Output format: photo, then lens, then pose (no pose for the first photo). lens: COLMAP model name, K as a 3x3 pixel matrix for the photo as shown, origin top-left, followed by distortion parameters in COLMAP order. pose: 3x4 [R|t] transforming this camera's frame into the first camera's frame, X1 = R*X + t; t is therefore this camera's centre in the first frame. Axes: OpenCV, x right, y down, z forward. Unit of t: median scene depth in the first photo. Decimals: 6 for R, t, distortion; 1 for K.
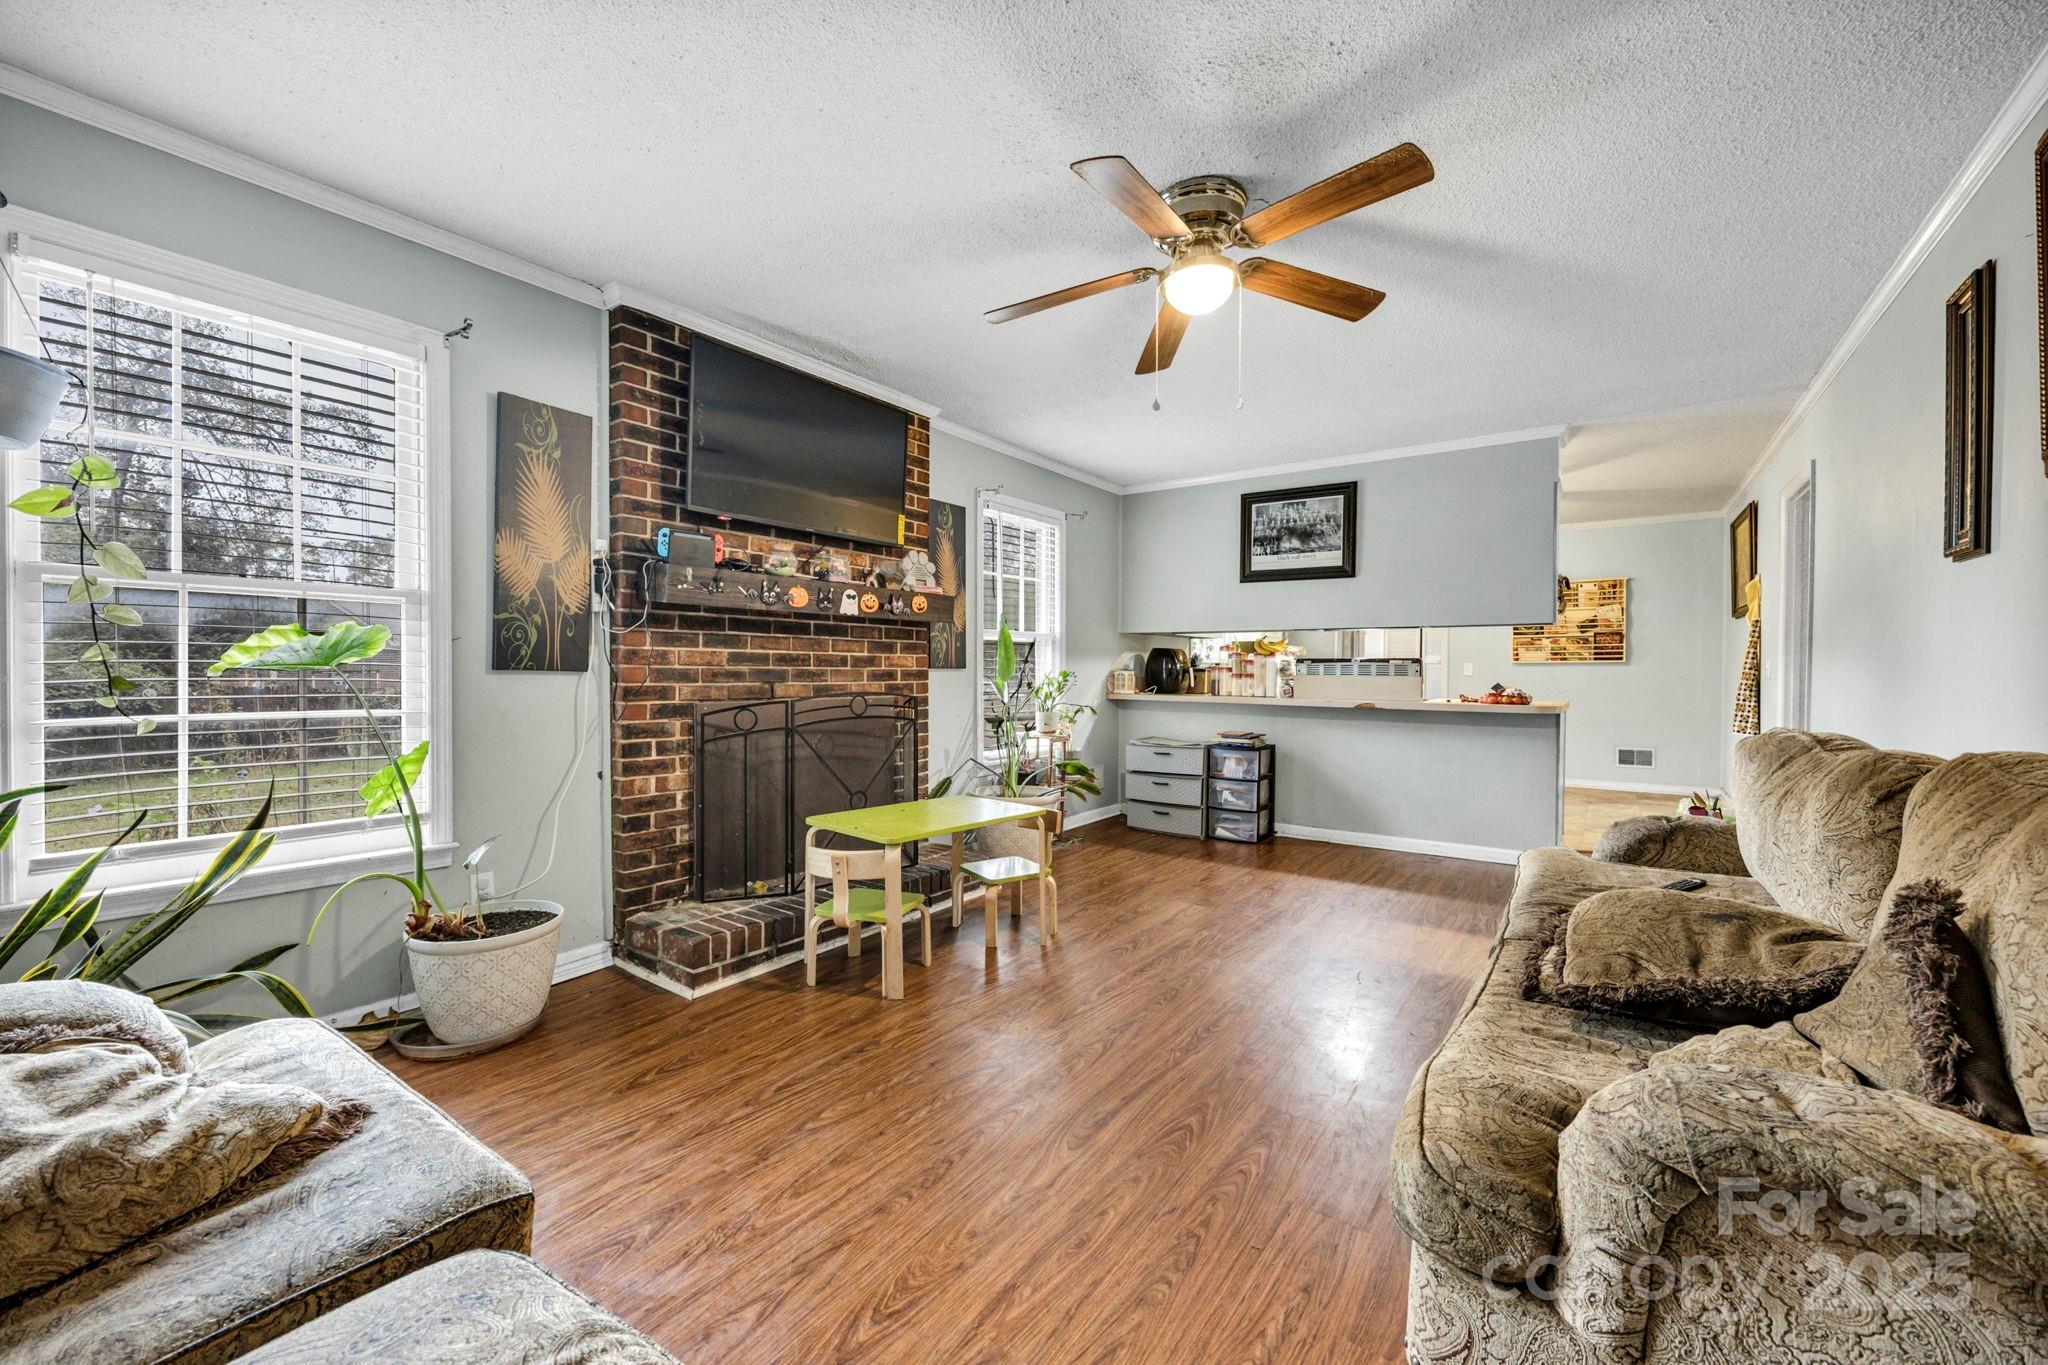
lens RADIAL K [[802.9, 0, 1027.1], [0, 802.9, 682.7], [0, 0, 1]] dist [-0.003176, 0.000000]
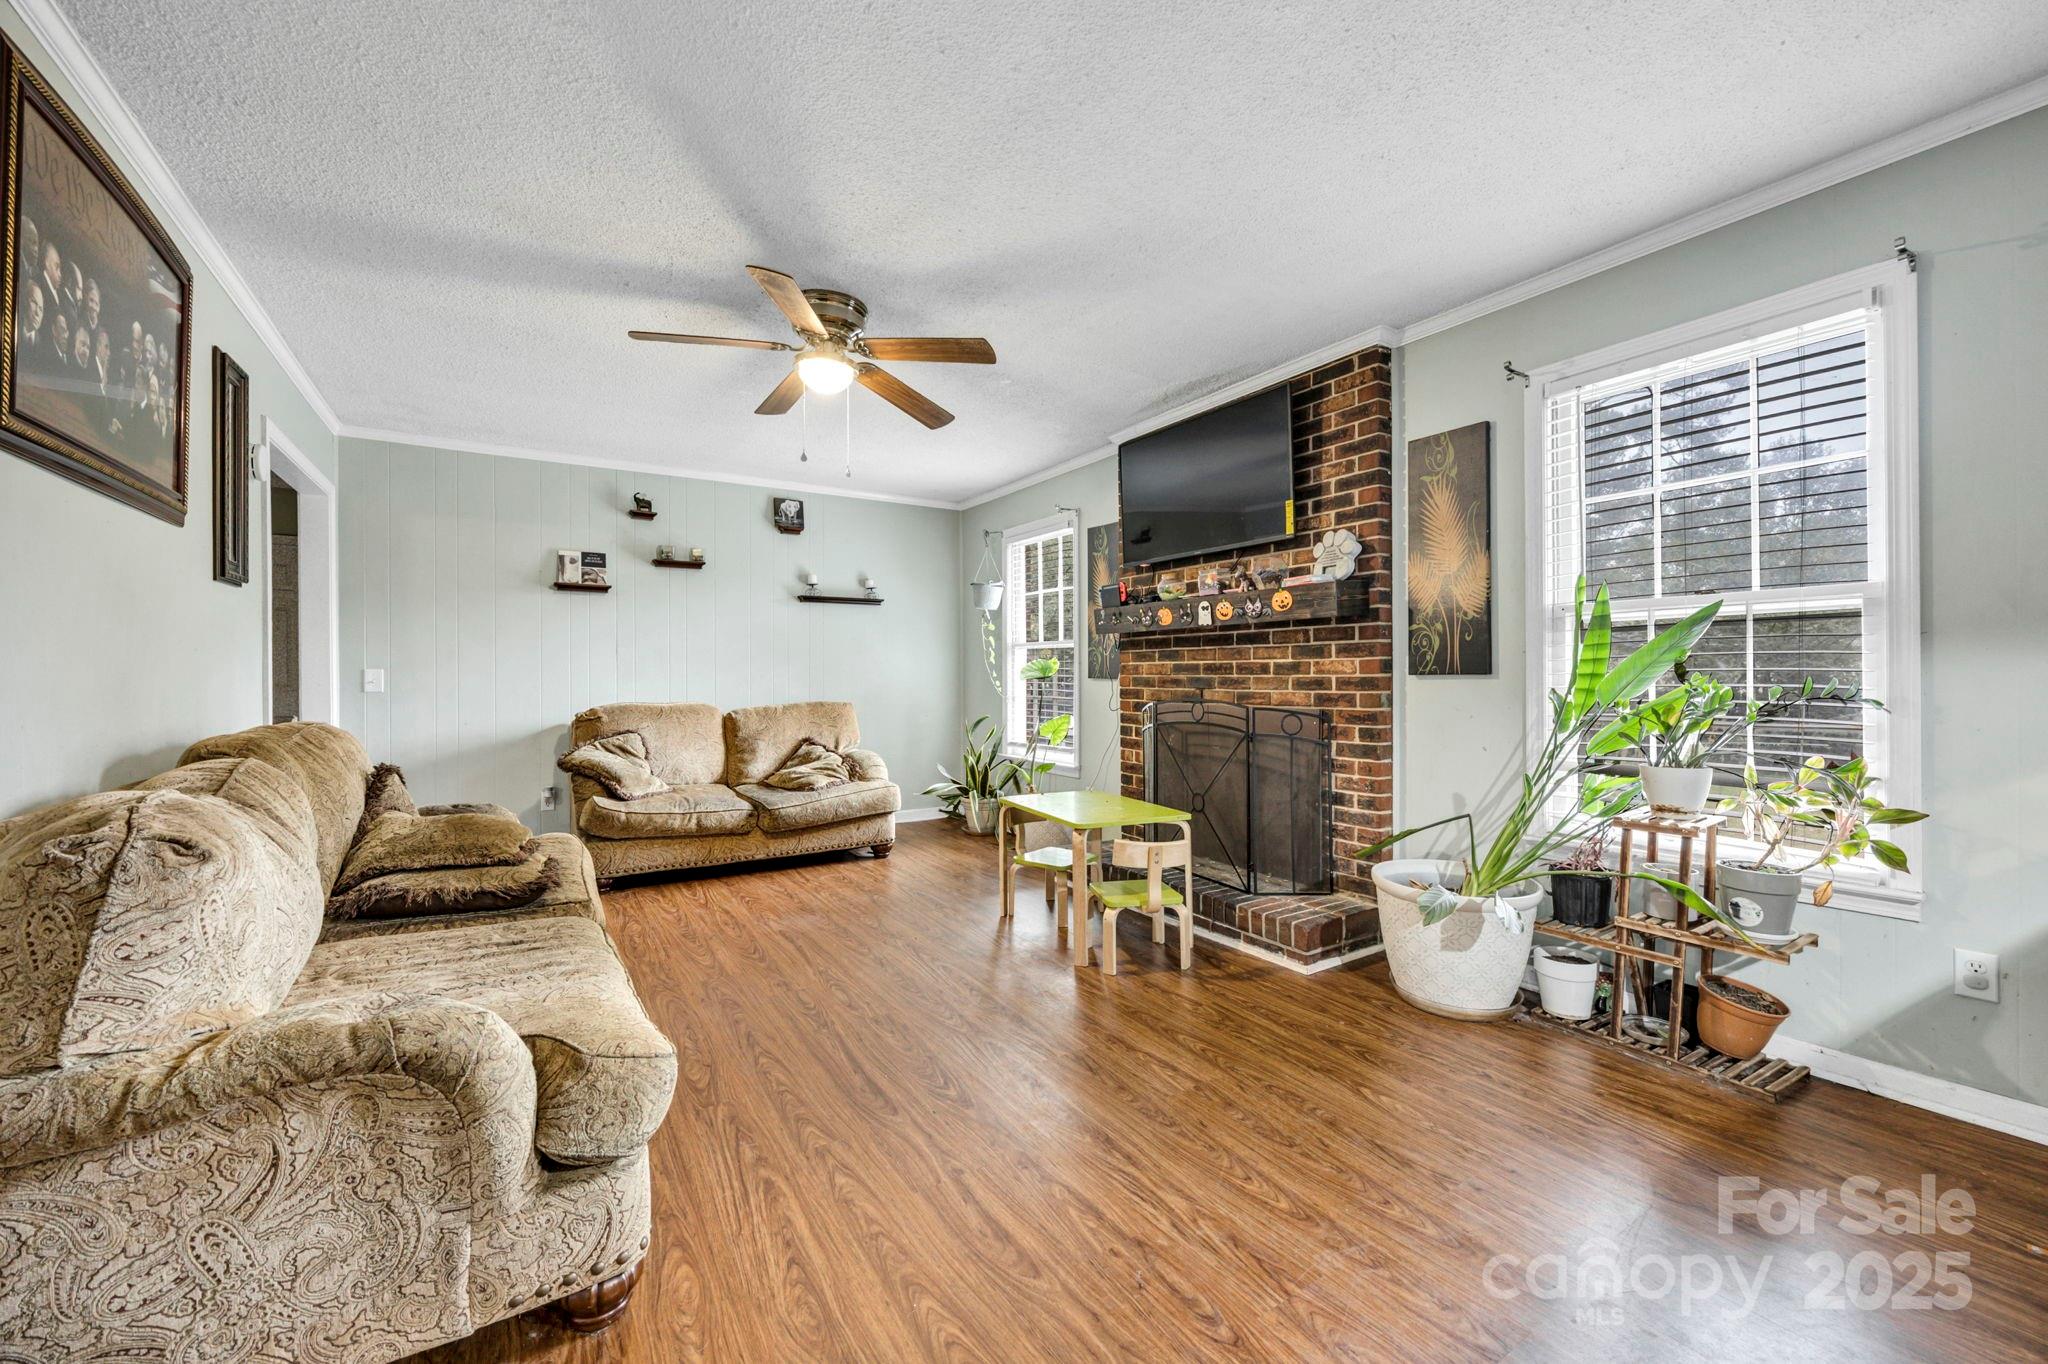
lens RADIAL K [[802.9, 0, 1017.3], [0, 802.9, 673.5], [0, 0, 1]] dist [-0.003176, 0.000000]
pose [[-0.376828, 0.002261, -0.926281, 0.780235], [-0.000645, 0.999996, 0.002703, -0.022781], [0.926283, 0.001616, -0.376825, 1.074938]]
